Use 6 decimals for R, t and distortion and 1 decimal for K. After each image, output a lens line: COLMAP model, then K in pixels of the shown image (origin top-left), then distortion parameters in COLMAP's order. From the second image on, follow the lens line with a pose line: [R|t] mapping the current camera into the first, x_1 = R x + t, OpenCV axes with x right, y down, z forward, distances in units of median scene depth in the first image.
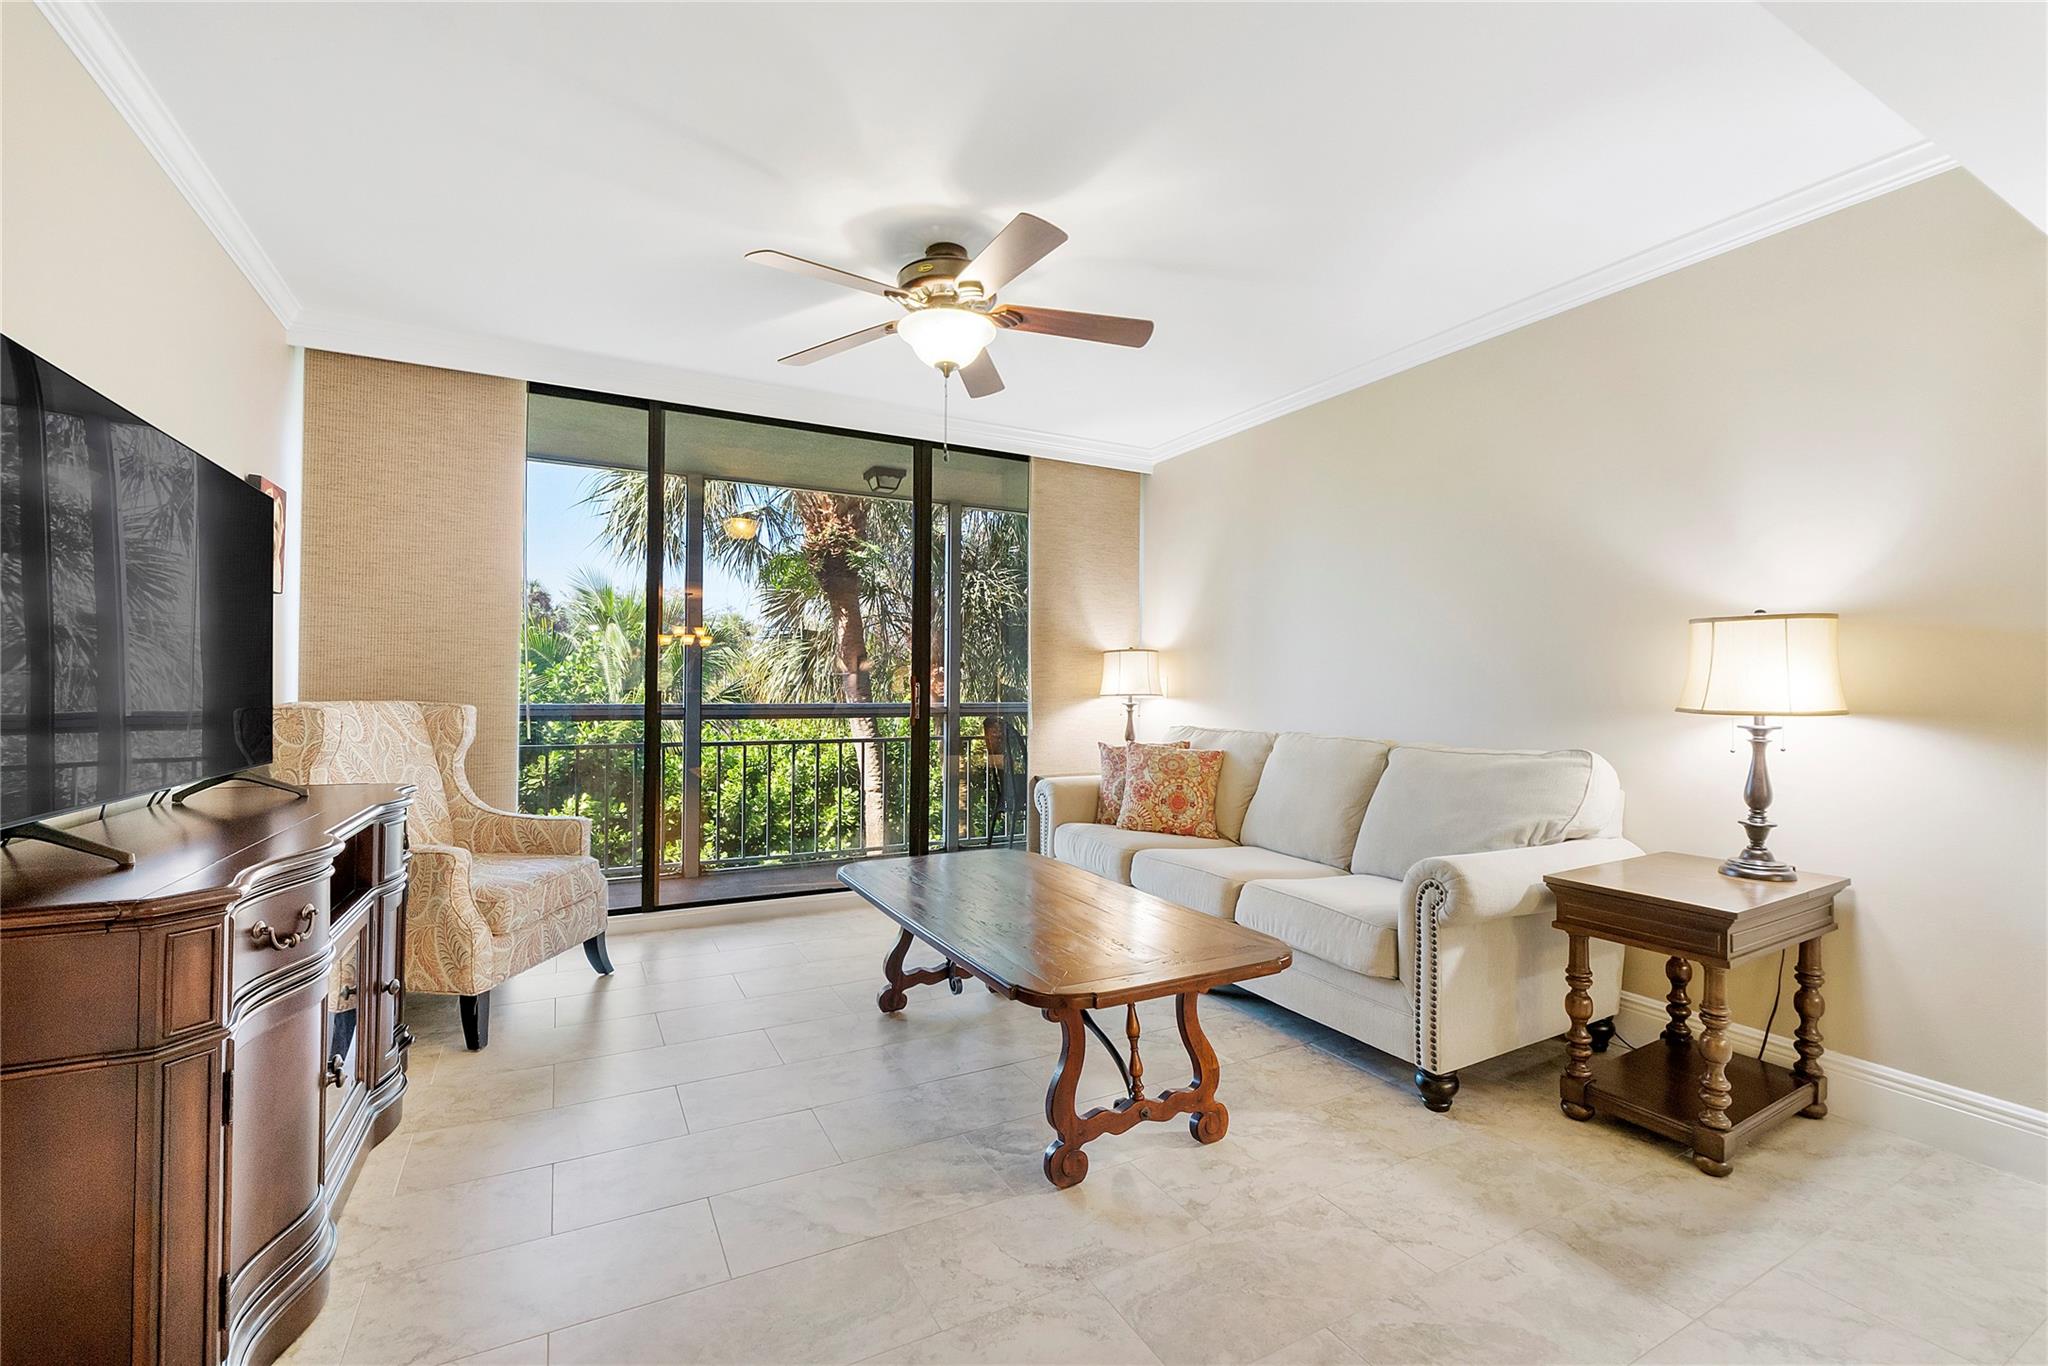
lens RADIAL K [[869.2, 0, 1014.6], [0, 869.2, 671.3], [0, 0, 1]] dist [-0.007699, -0.000181]
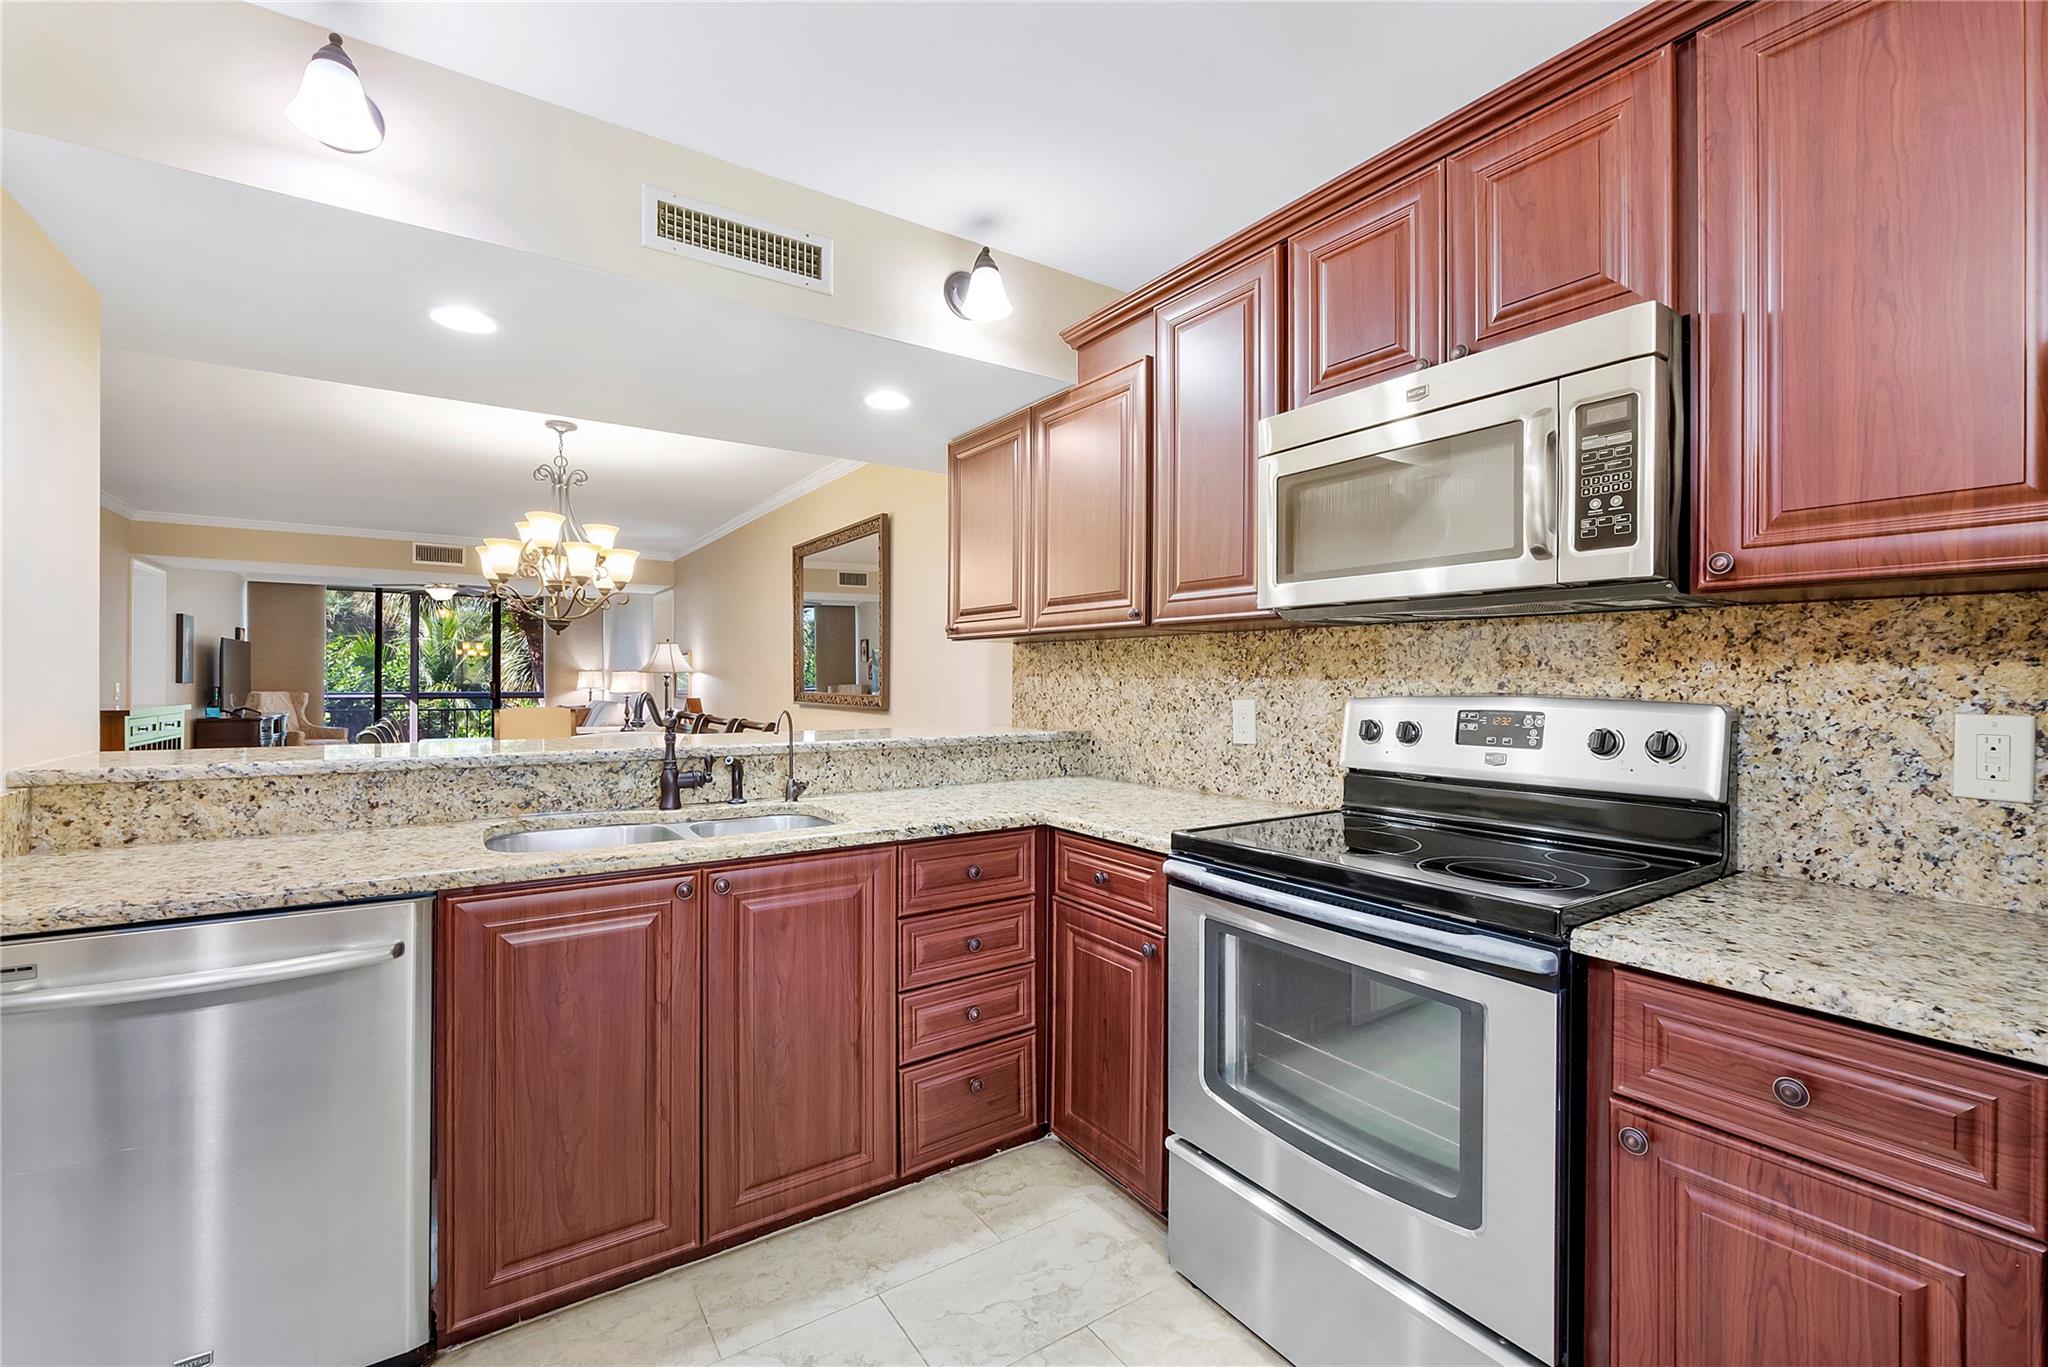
lens RADIAL K [[869.2, 0, 1026.2], [0, 869.2, 685.7], [0, 0, 1]] dist [-0.007699, -0.000181]
pose [[0.993988, -0.003530, 0.109431, 1.780744], [0.000240, 0.999548, 0.030061, -0.087681], [-0.109488, -0.029854, 0.993540, -2.629037]]
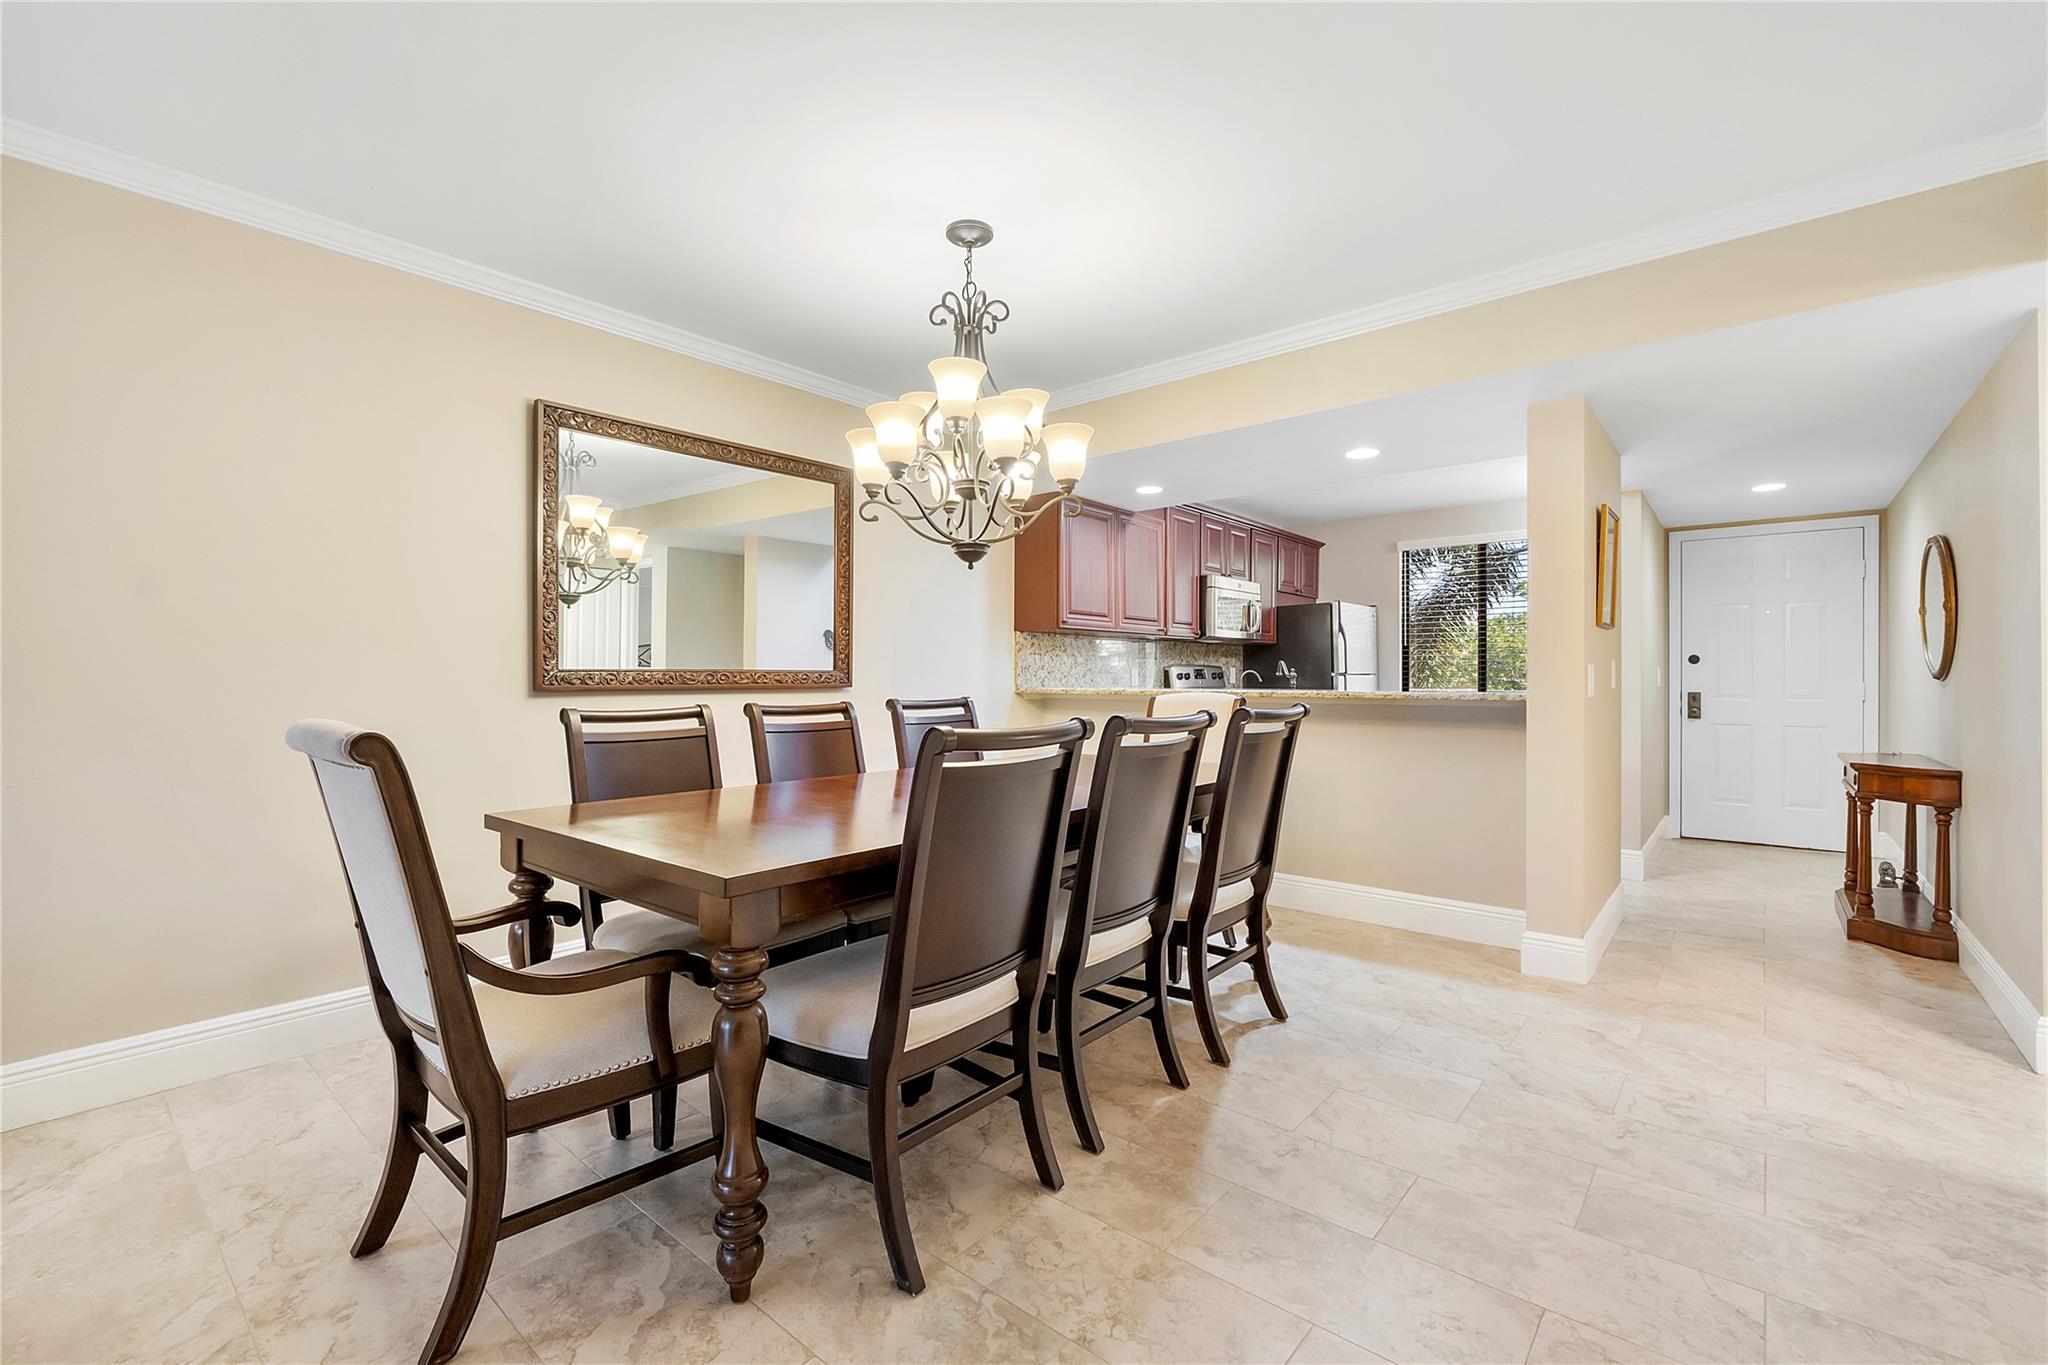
lens RADIAL K [[869.2, 0, 1024.4], [0, 869.2, 683.6], [0, 0, 1]] dist [-0.007699, -0.000181]
pose [[-0.376166, -0.016488, 0.926406, 0.350282], [-0.024430, 0.999671, 0.007872, -0.022975], [-0.926230, -0.019671, -0.376445, -0.874541]]
